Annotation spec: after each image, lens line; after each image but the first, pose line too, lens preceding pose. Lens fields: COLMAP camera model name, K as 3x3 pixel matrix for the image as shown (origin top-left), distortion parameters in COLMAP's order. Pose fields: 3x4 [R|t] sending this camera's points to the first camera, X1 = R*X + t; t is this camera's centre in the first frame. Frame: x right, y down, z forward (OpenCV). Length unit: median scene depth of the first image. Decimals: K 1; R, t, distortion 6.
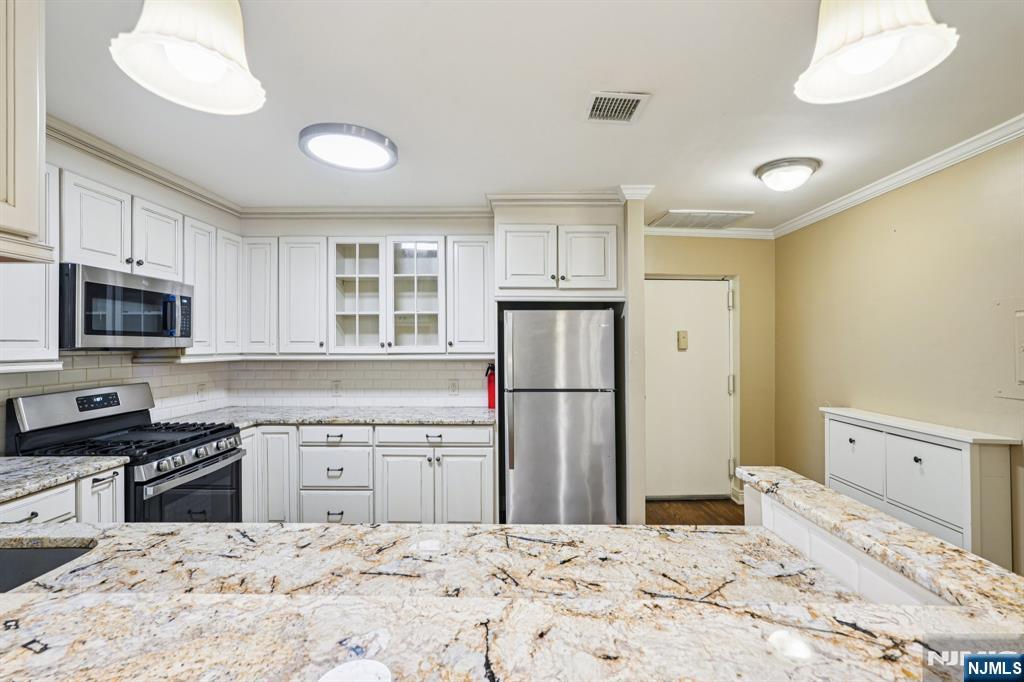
lens RADIAL K [[455.4, 0, 516.5], [0, 455.4, 337.6], [0, 0, 1]] dist [-0.008831, 0.004757]
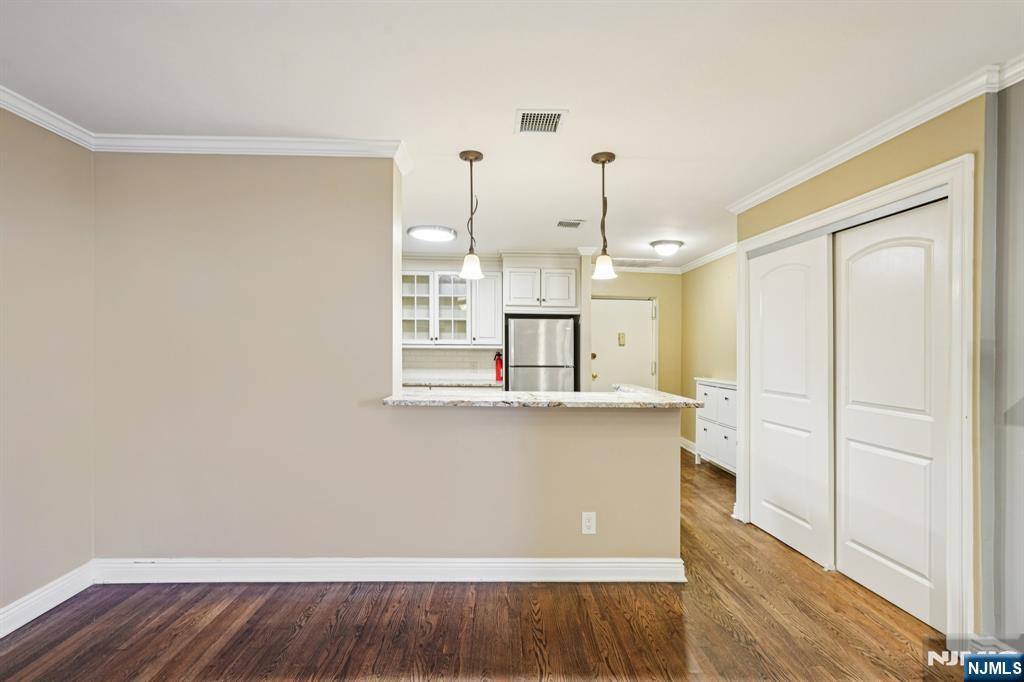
lens RADIAL K [[455.4, 0, 508.4], [0, 455.4, 346.9], [0, 0, 1]] dist [-0.008831, 0.004757]
pose [[0.999638, 0.008848, 0.025412, -0.071428], [-0.009072, 0.999921, 0.008705, 0.030330], [-0.025333, -0.008933, 0.999639, -0.689869]]
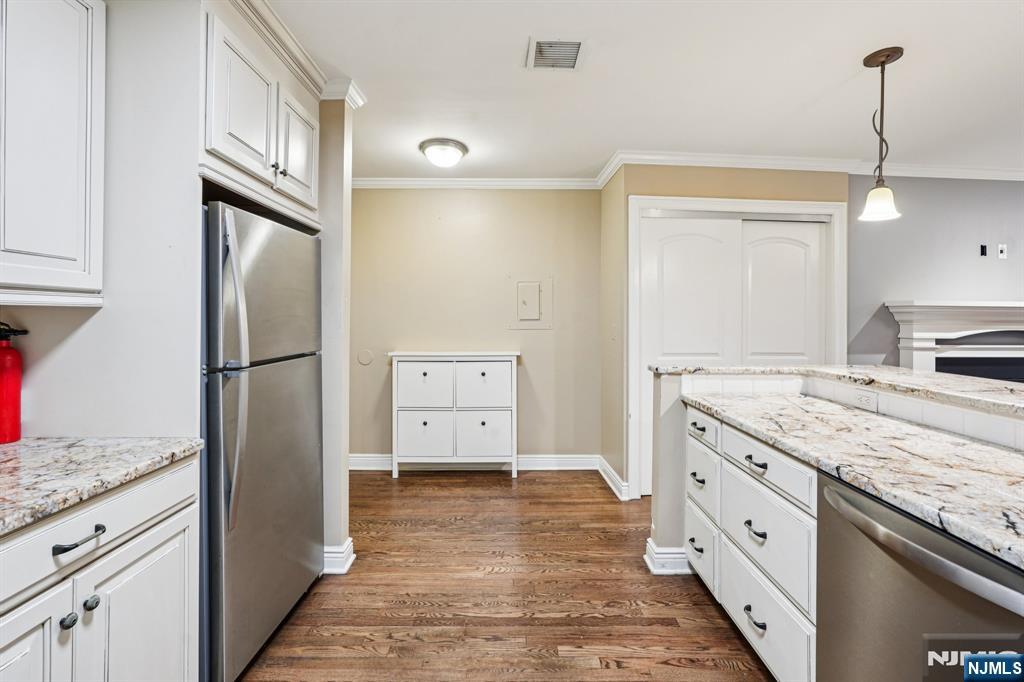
lens RADIAL K [[455.4, 0, 517.1], [0, 455.4, 312.5], [0, 0, 1]] dist [-0.008831, 0.004757]
pose [[-0.012047, 0.008317, 0.999893, -0.507390], [-0.020459, 0.999754, -0.008562, 0.054017], [-0.999718, -0.020560, -0.011873, 0.699058]]
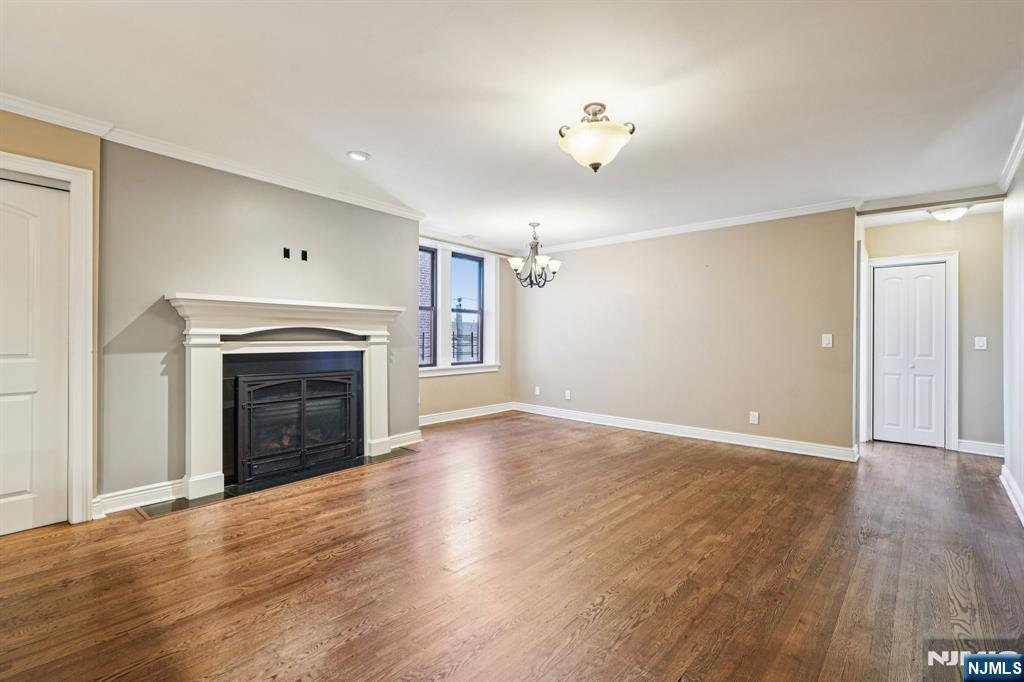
lens RADIAL K [[455.4, 0, 517.1], [0, 455.4, 338.3], [0, 0, 1]] dist [-0.008831, 0.004757]
pose [[-0.747886, -0.001372, 0.663826, -0.653313], [-0.008513, 0.999935, -0.007524, 0.096869], [-0.663773, -0.011279, -0.747849, 0.017203]]
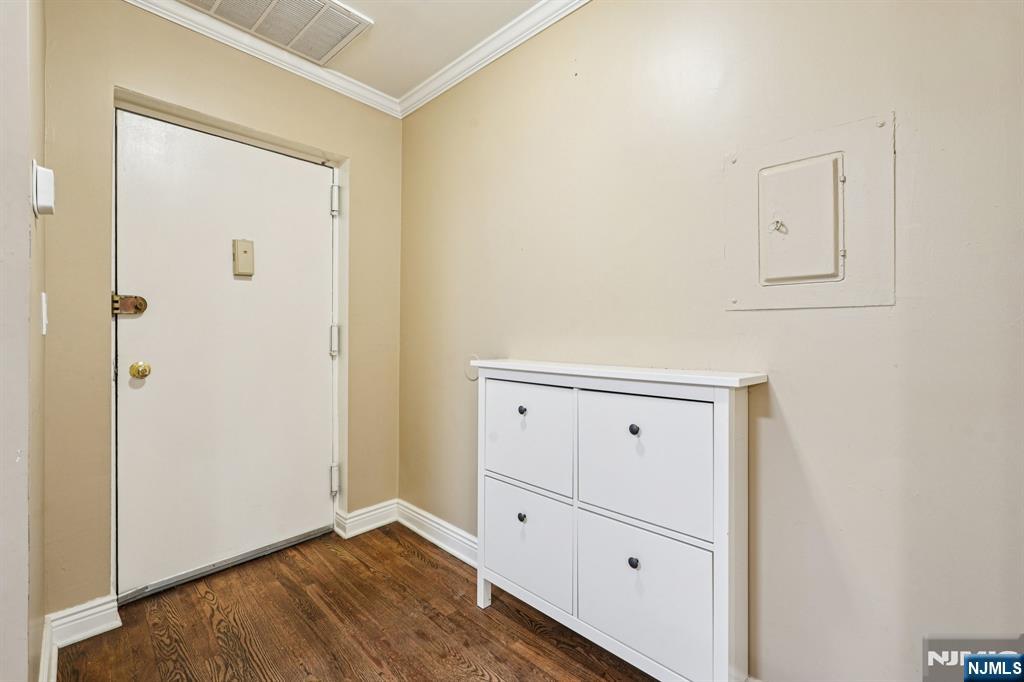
lens RADIAL K [[455.4, 0, 519.8], [0, 455.4, 326.8], [0, 0, 1]] dist [-0.008831, 0.004757]
pose [[0.705591, 0.004314, 0.708606, 0.292362], [-0.008640, 0.999960, 0.002516, 0.108188], [-0.708566, -0.007898, 0.705600, 0.539401]]
